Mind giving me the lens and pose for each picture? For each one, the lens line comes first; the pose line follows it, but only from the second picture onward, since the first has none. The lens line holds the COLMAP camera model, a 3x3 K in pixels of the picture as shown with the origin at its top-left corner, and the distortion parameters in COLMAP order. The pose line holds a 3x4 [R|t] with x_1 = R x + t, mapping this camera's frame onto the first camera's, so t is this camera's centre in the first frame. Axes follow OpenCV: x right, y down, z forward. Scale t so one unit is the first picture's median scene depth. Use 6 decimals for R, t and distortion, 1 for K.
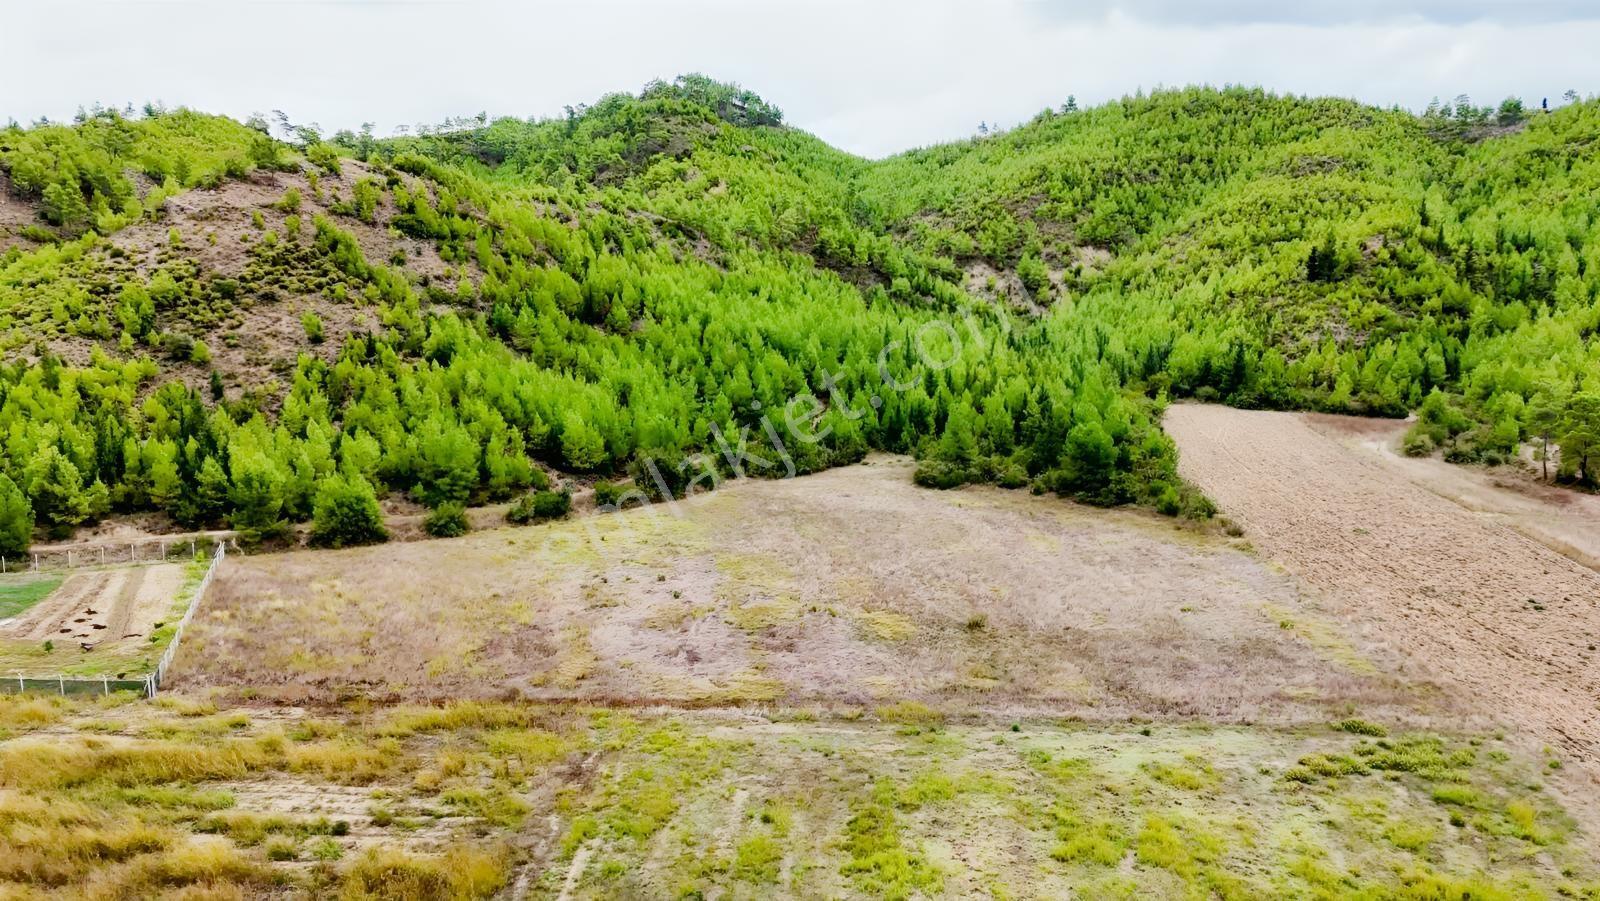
lens RADIAL K [[1170.2, 0, 793.9], [0, 1170.2, 445.8], [0, 0, 1]] dist [0.072015, -0.067017]
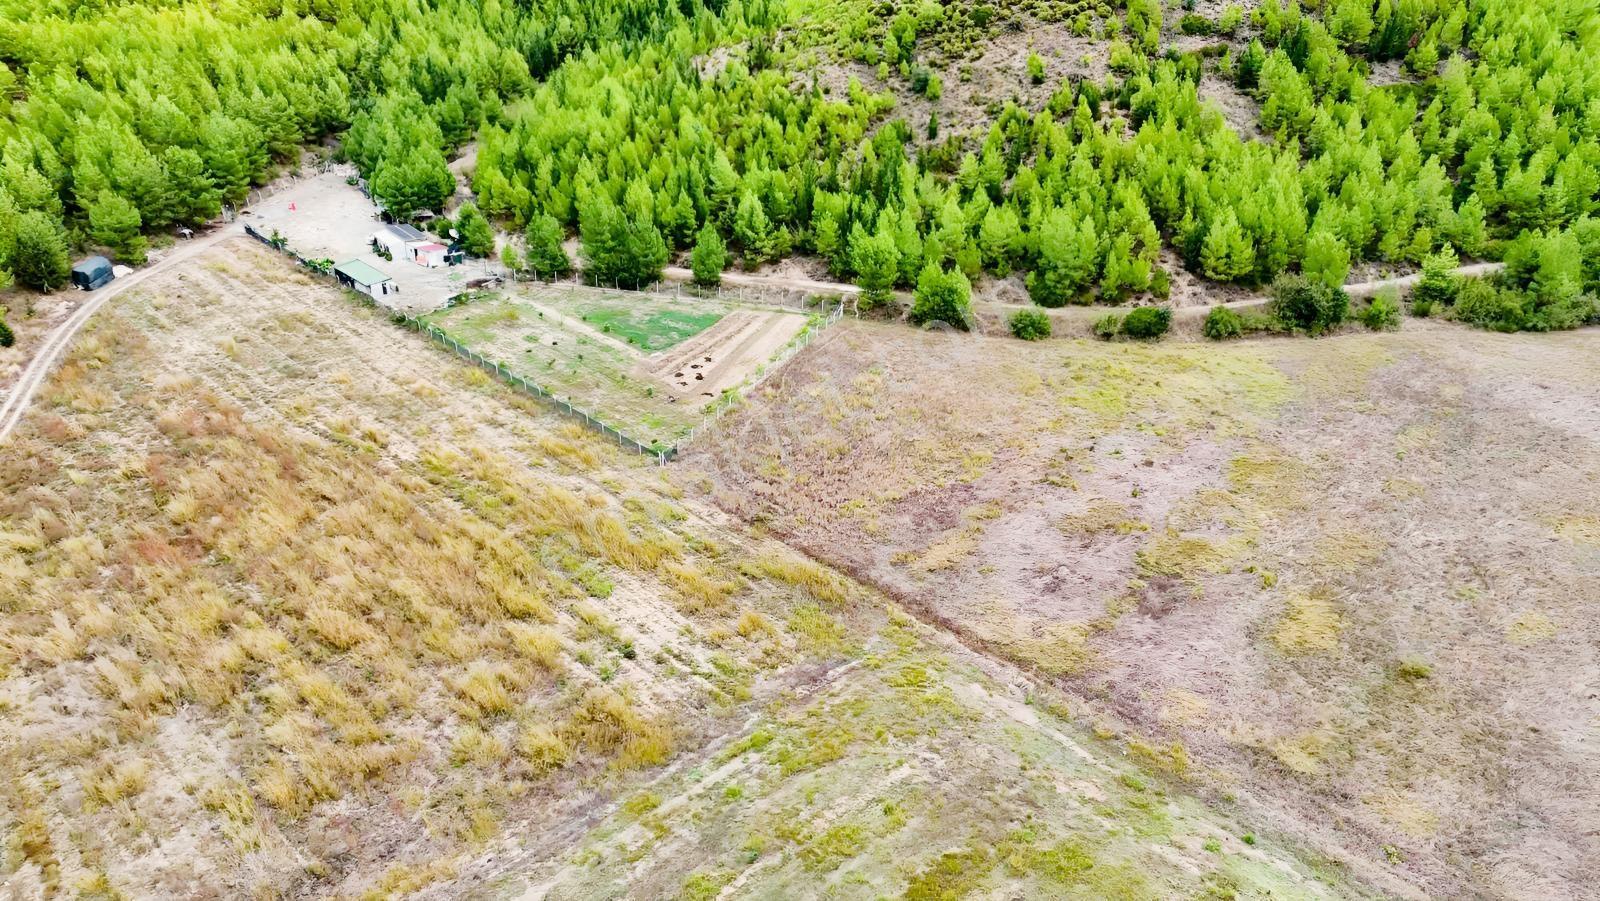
lens RADIAL K [[1170.2, 0, 797.0], [0, 1170.2, 445.9], [0, 0, 1]] dist [0.072015, -0.067017]
pose [[0.700755, 0.324130, -0.635517, 0.206172], [-0.093950, 0.924997, 0.368177, -0.160074], [0.707189, -0.198294, 0.678648, 0.109662]]
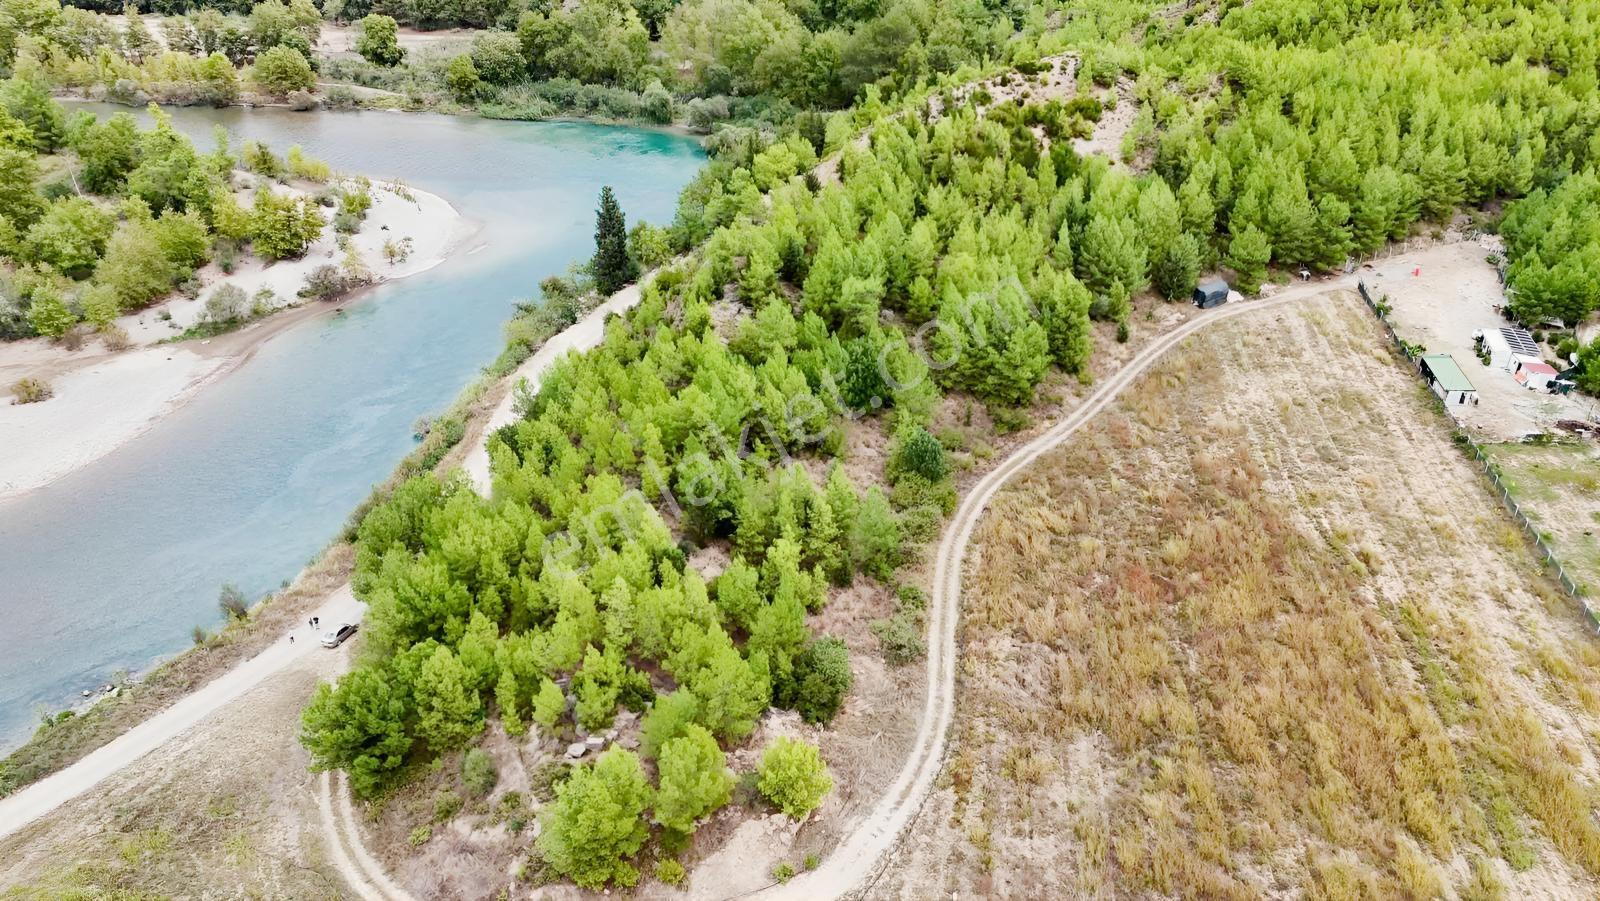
lens RADIAL K [[1170.2, 0, 797.7], [0, 1170.2, 445.5], [0, 0, 1]] dist [0.072015, -0.067017]
pose [[-0.142017, 0.483730, -0.863618, 0.203253], [-0.130848, 0.855631, 0.500773, -0.247428], [0.981178, 0.184121, -0.058219, 0.106188]]
